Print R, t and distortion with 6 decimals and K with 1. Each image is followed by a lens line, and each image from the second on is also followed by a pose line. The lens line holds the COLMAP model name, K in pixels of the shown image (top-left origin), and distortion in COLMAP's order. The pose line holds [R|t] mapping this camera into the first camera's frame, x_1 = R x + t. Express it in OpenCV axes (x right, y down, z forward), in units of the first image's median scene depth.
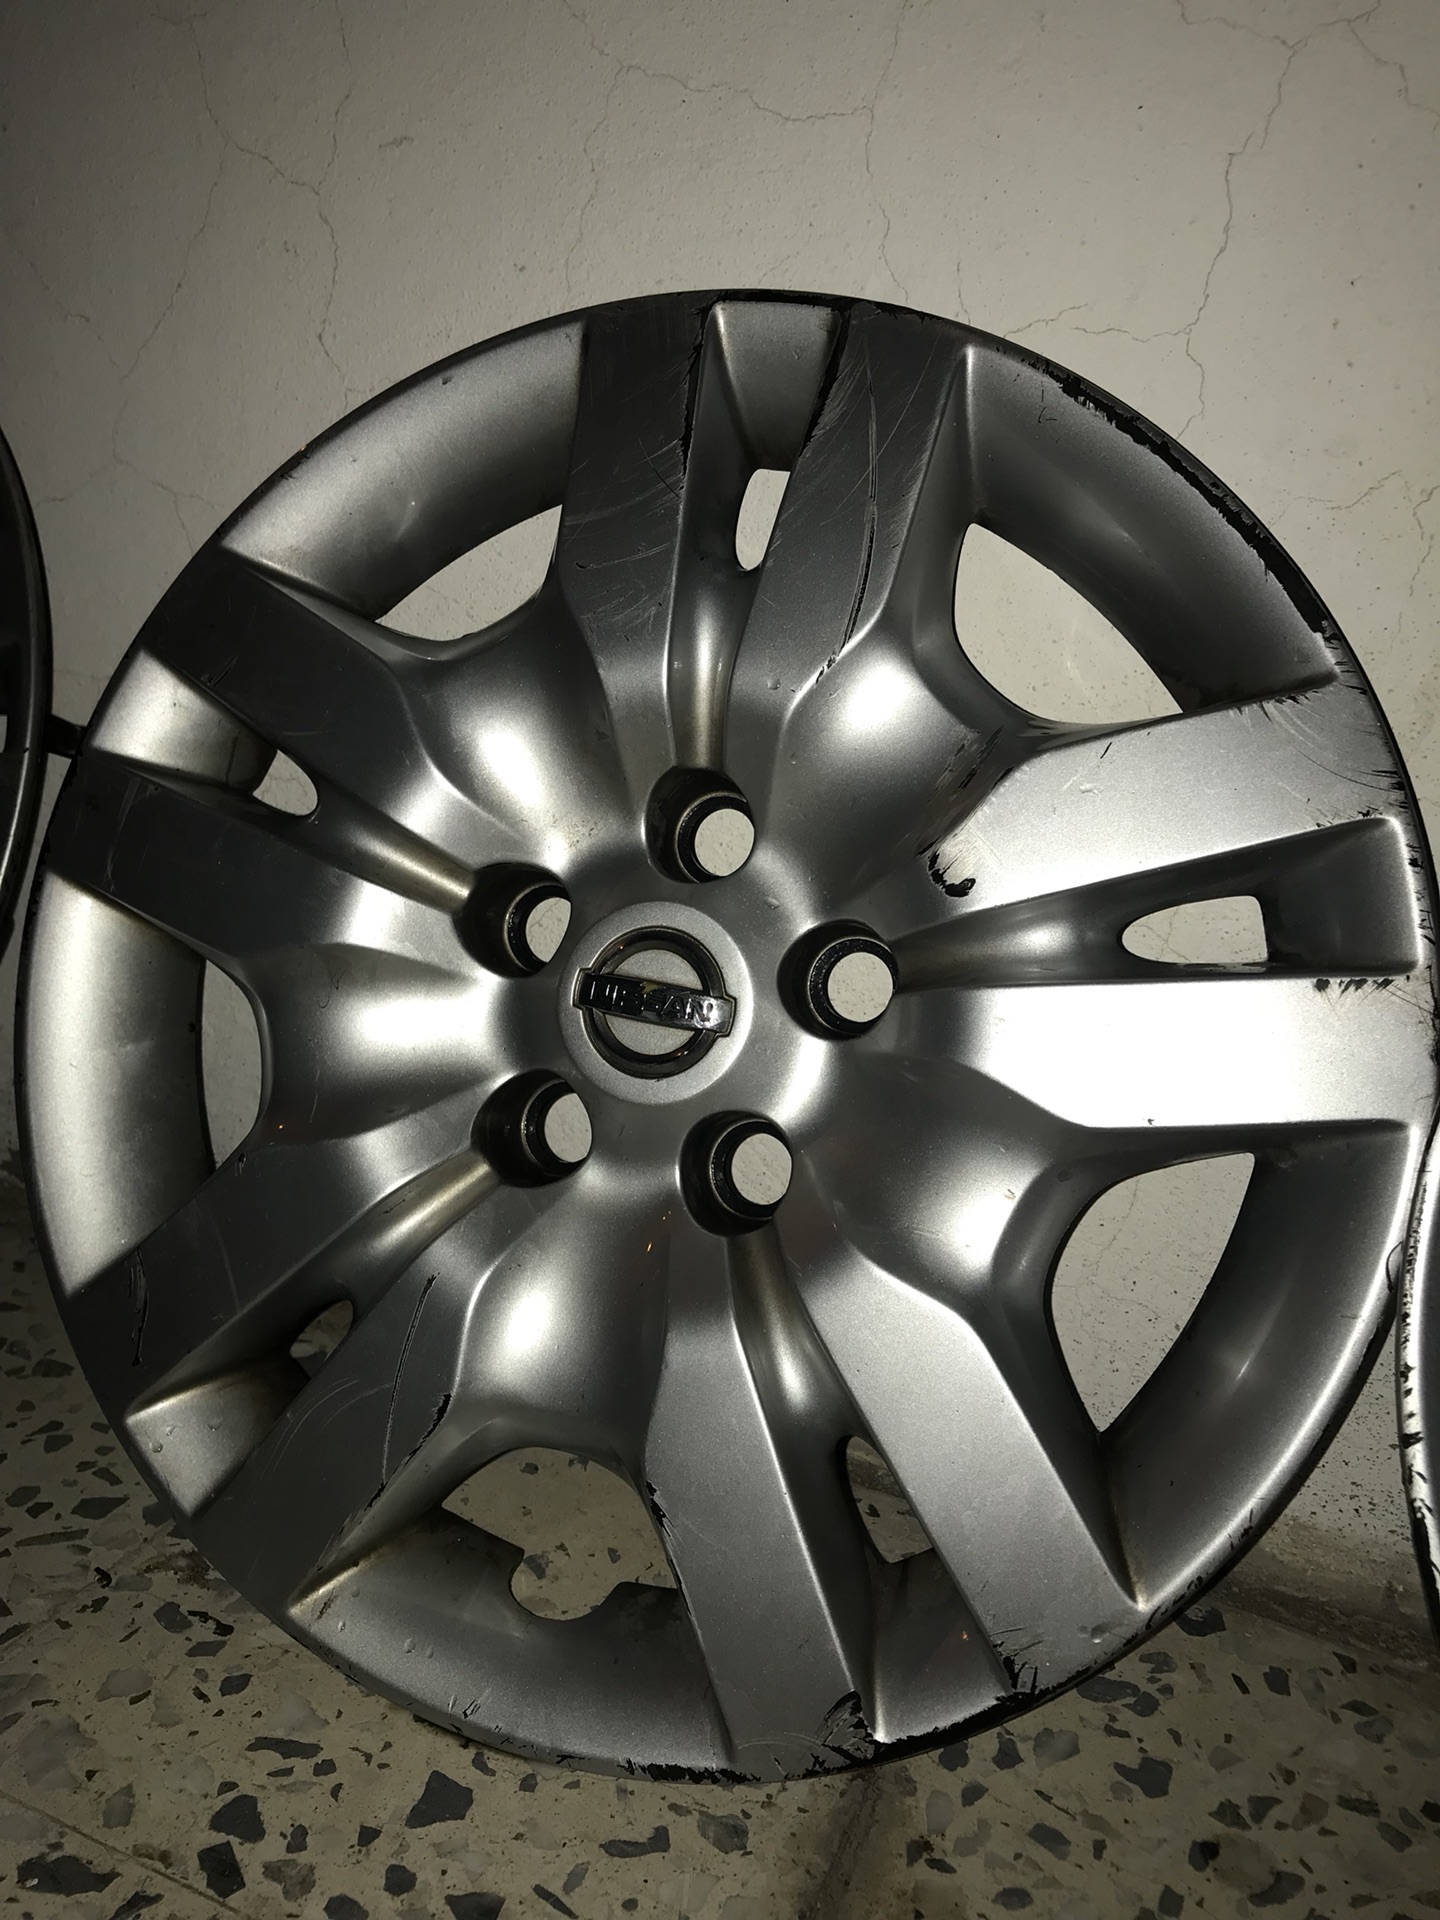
lens RADIAL K [[1519.9, 0, 719.9], [0, 1519.9, 953.2], [0, 0, 1]] dist [-0.014988, 0.003729]
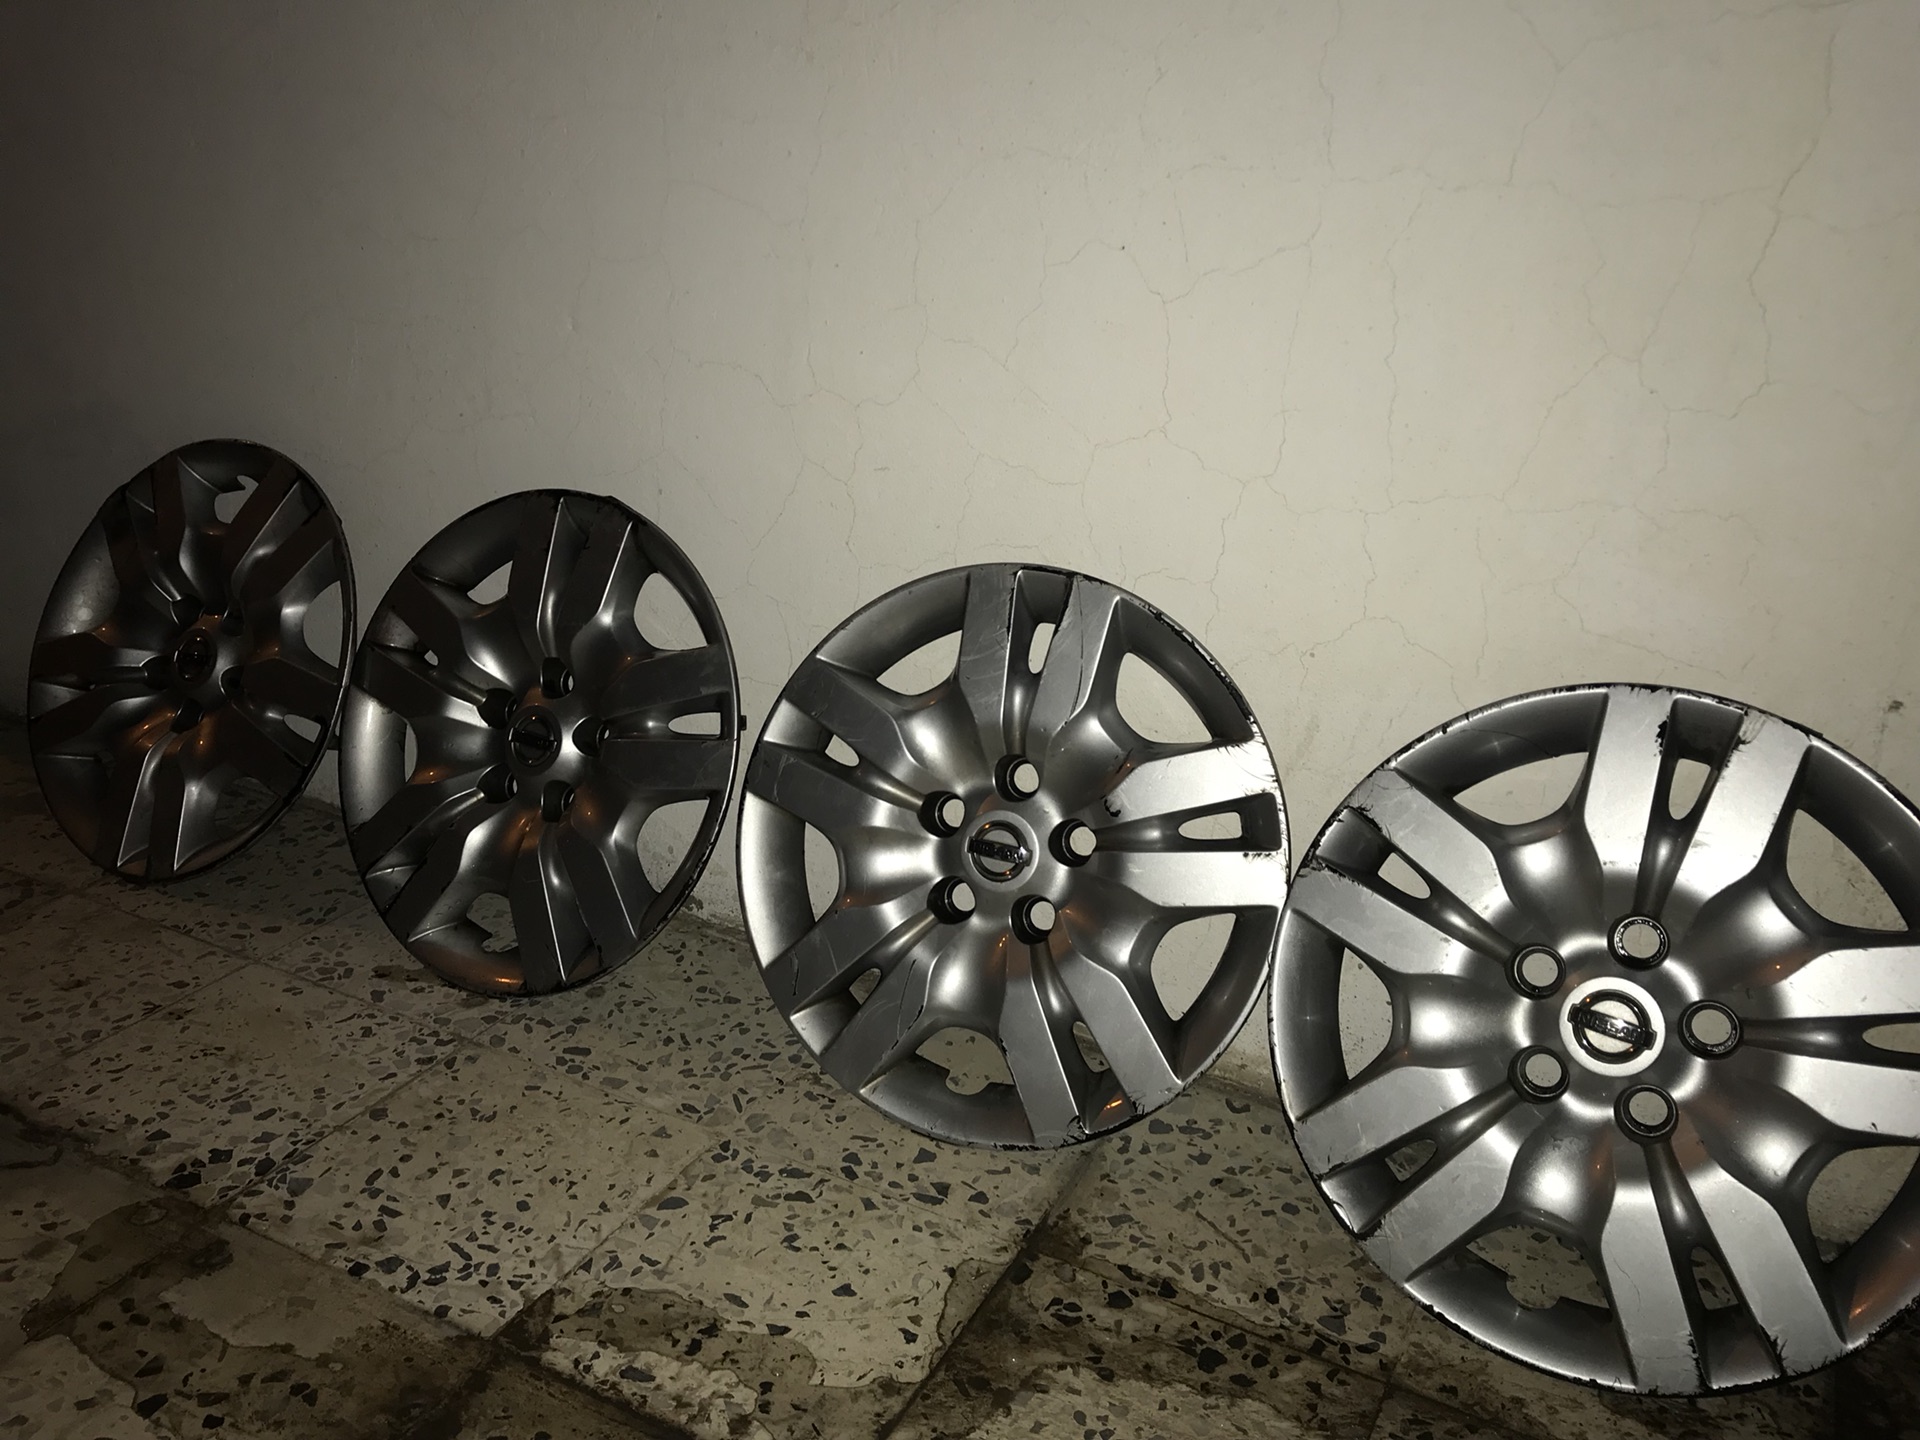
lens RADIAL K [[1519.9, 0, 911.1], [0, 1519.9, 683.7], [0, 0, 1]] dist [-0.014988, 0.003729]
pose [[0.994214, -0.017328, -0.106015, 0.081695], [0.021674, 0.998966, 0.039977, -0.344712], [0.105212, -0.042043, 0.993561, -1.473956]]
